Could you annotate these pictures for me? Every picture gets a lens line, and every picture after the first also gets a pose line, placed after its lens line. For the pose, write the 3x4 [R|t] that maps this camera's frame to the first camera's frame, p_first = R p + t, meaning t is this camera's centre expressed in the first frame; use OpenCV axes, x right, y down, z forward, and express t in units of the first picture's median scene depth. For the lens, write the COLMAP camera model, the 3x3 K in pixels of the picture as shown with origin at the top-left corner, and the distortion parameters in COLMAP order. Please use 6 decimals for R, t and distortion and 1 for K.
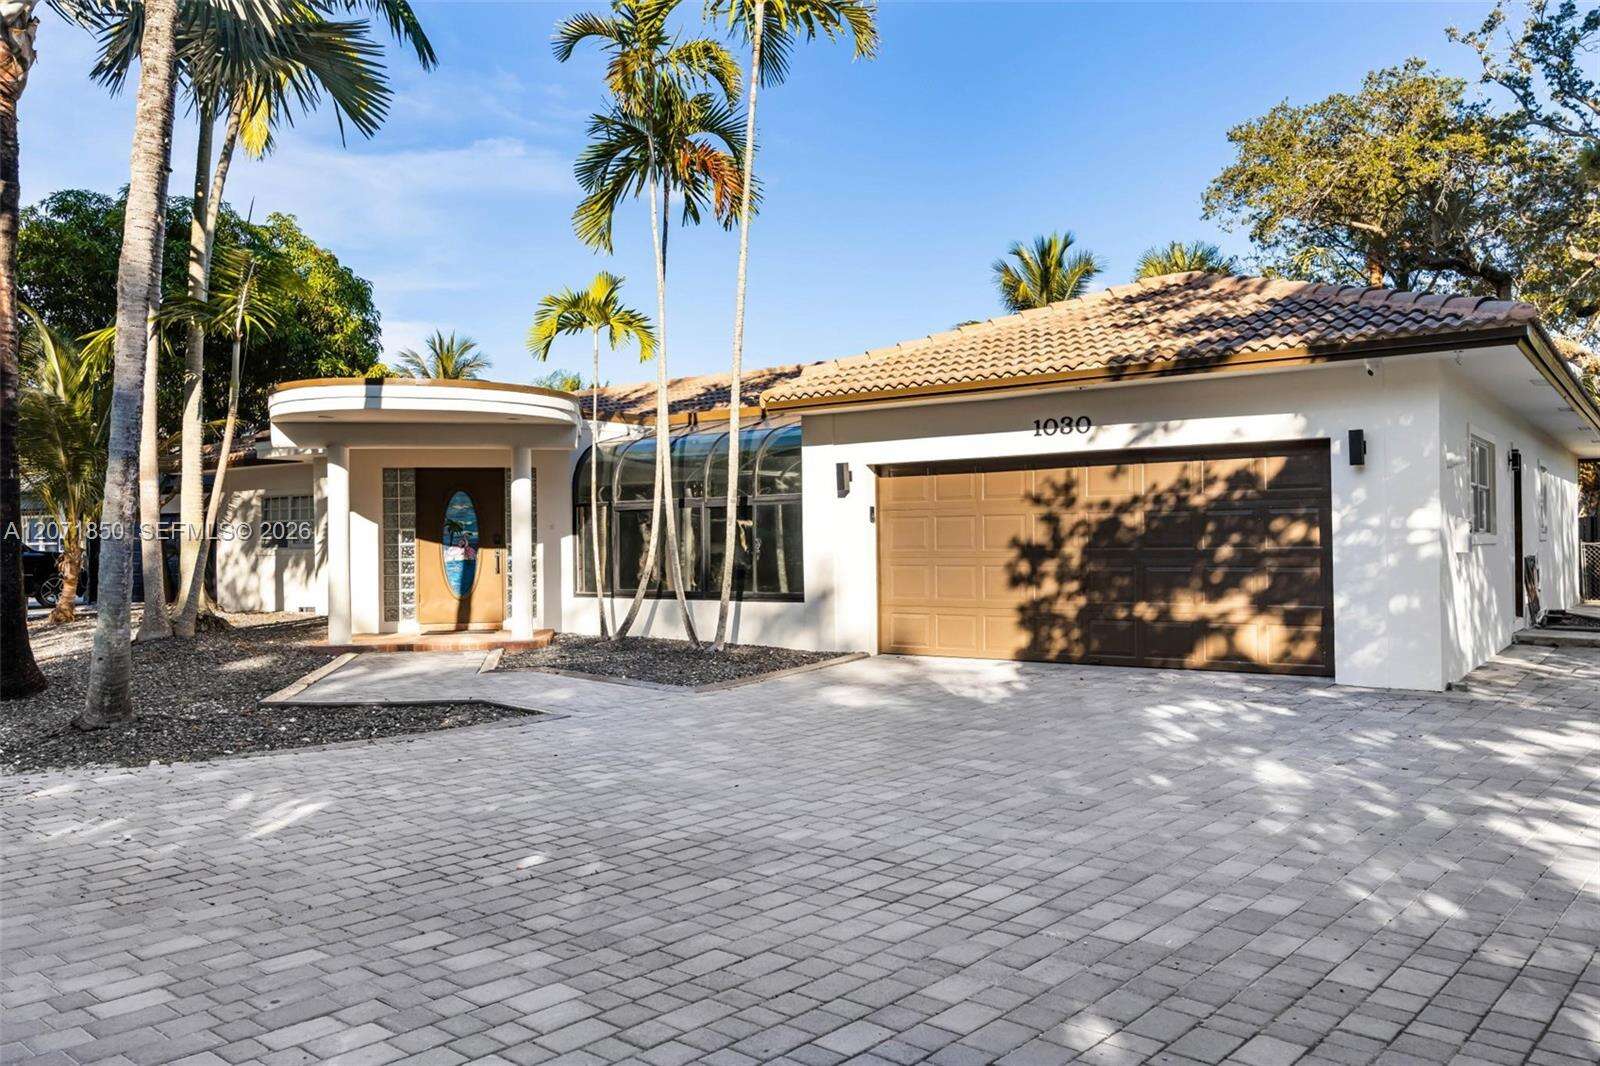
lens RADIAL K [[1233.1, 0, 792.3], [0, 1233.1, 520.7], [0, 0, 1]] dist [0.005606, 0.004054]
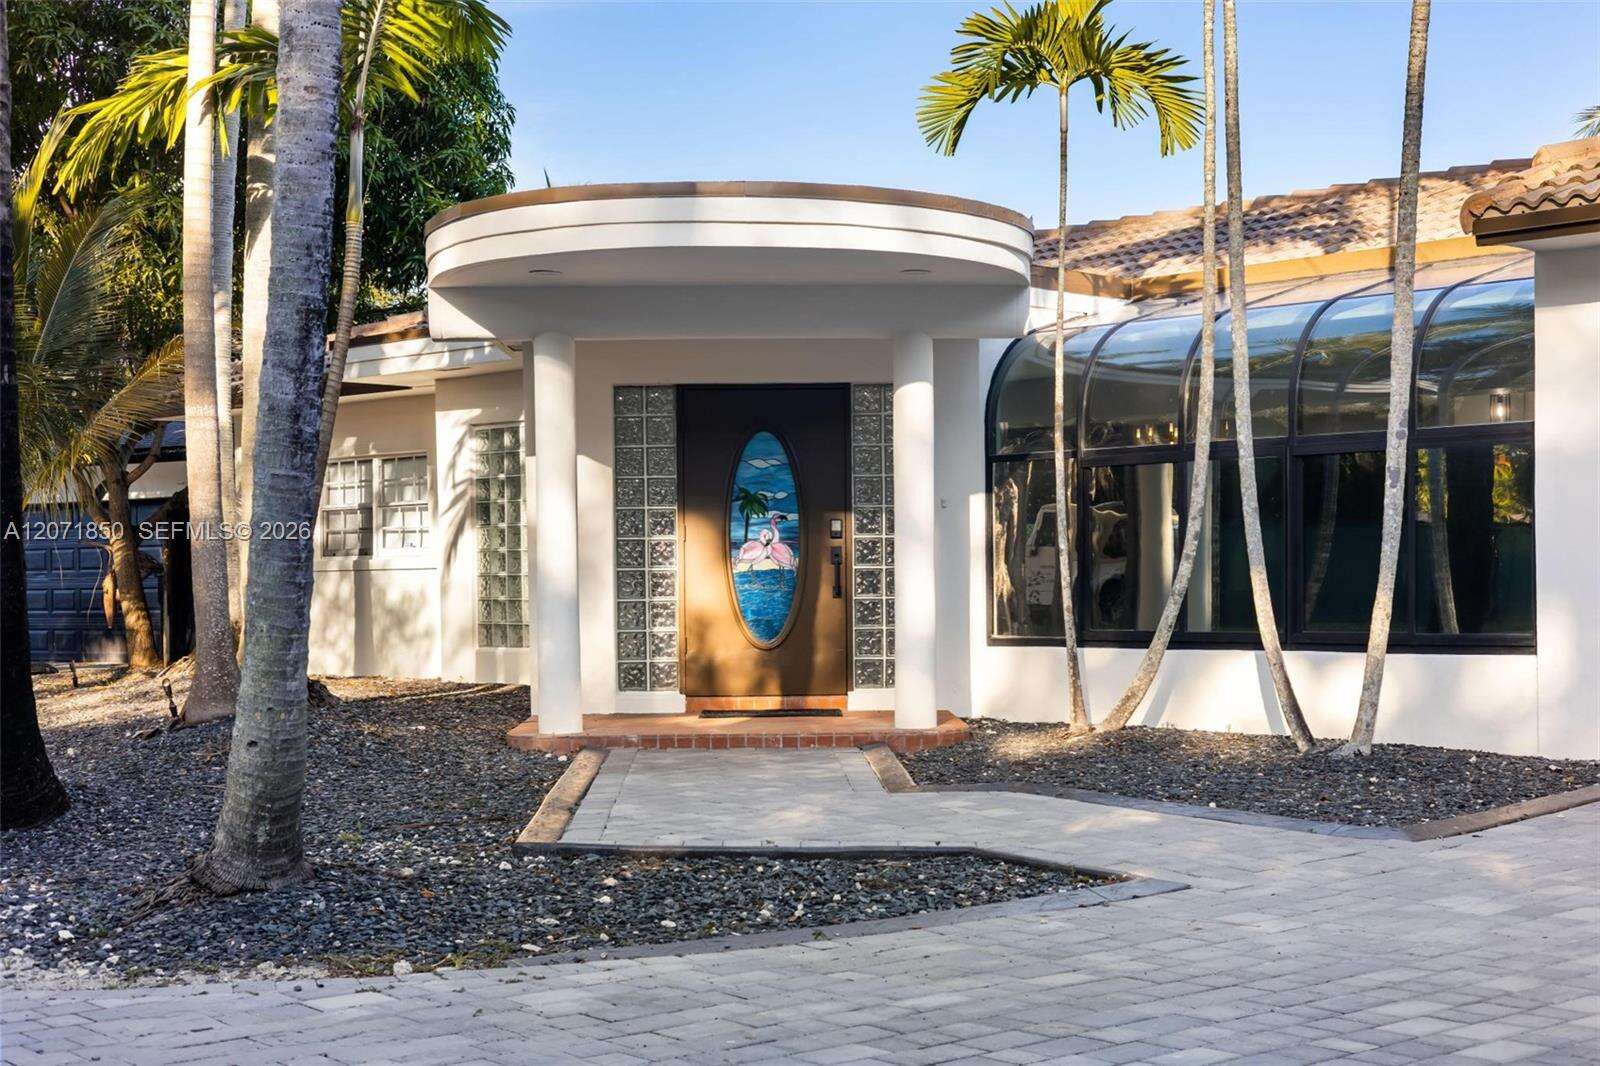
lens RADIAL K [[2324.3, 0, 804.2], [0, 2324.3, 542.9], [0, 0, 1]] dist [-0.003678, 0.000000]
pose [[0.988464, -0.000989, -0.151454, -0.146138], [0.001861, 0.999982, 0.005617, 0.020656], [0.151446, -0.005834, 0.988448, 0.104943]]
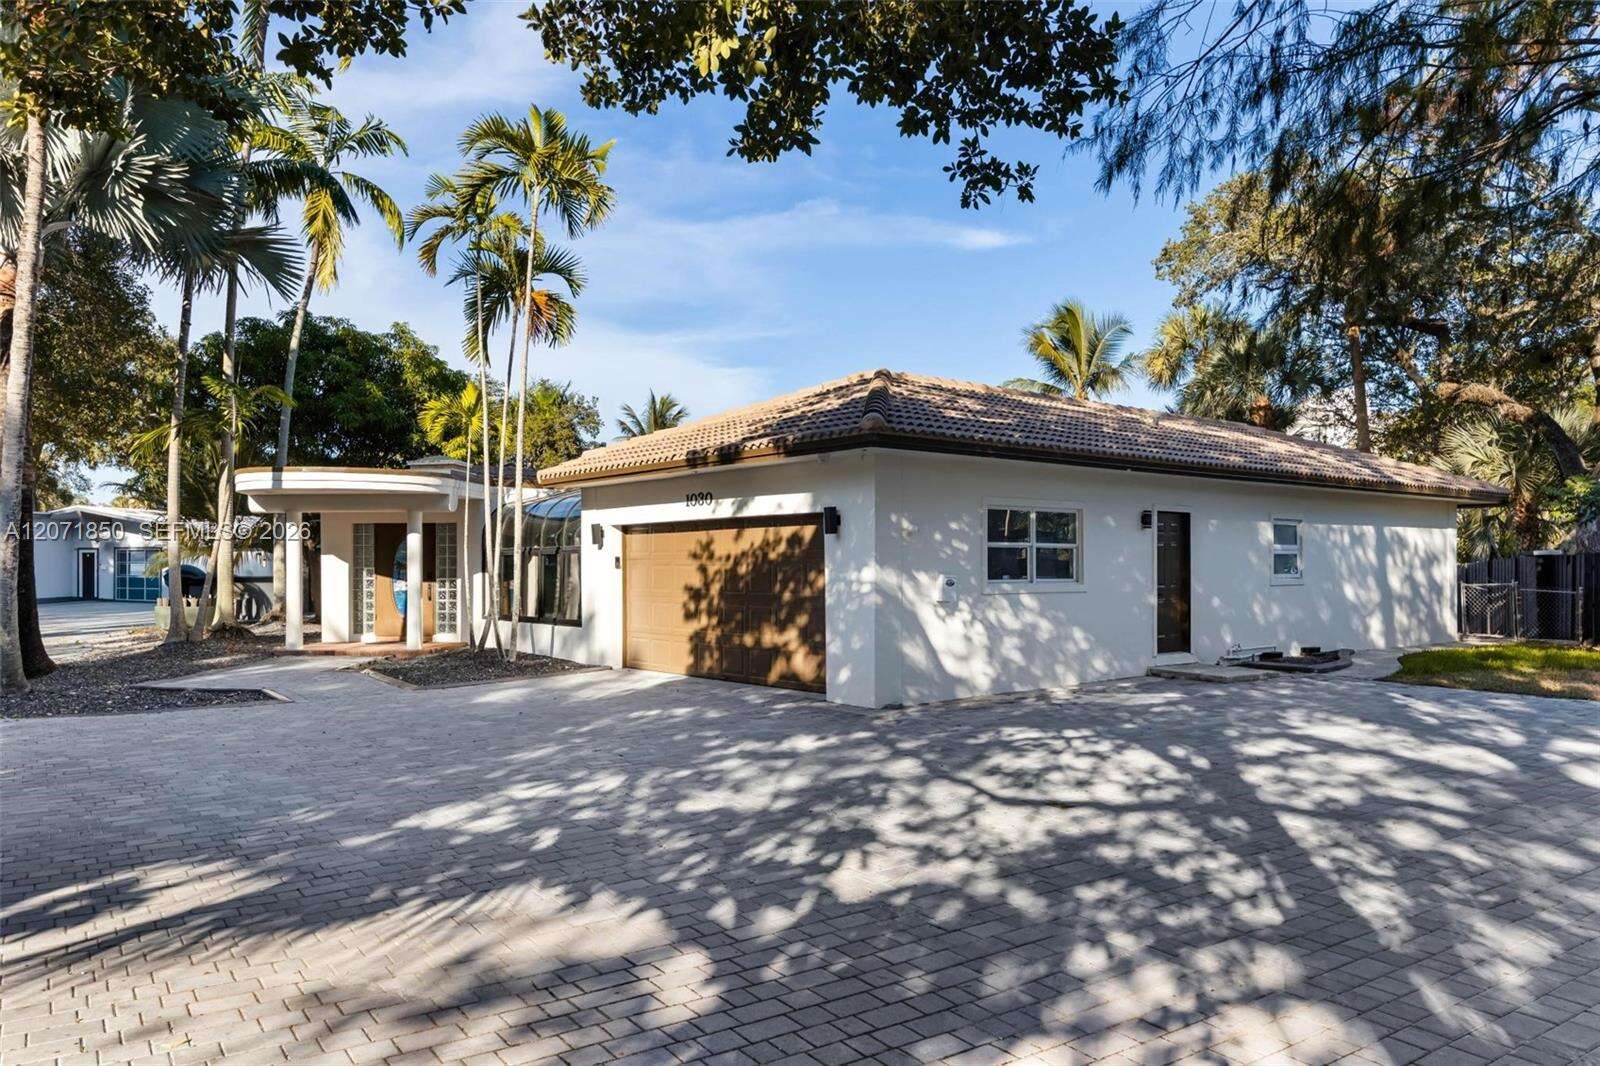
lens RADIAL K [[1142.8, 0, 800.8], [0, 1142.8, 533.8], [0, 0, 1]] dist [0.000170, 0.001080]
pose [[0.969873, 0.001056, -0.243607, 0.610594], [-0.003156, 0.999961, -0.008232, -0.028710], [0.243589, 0.008752, 0.969839, -0.163609]]
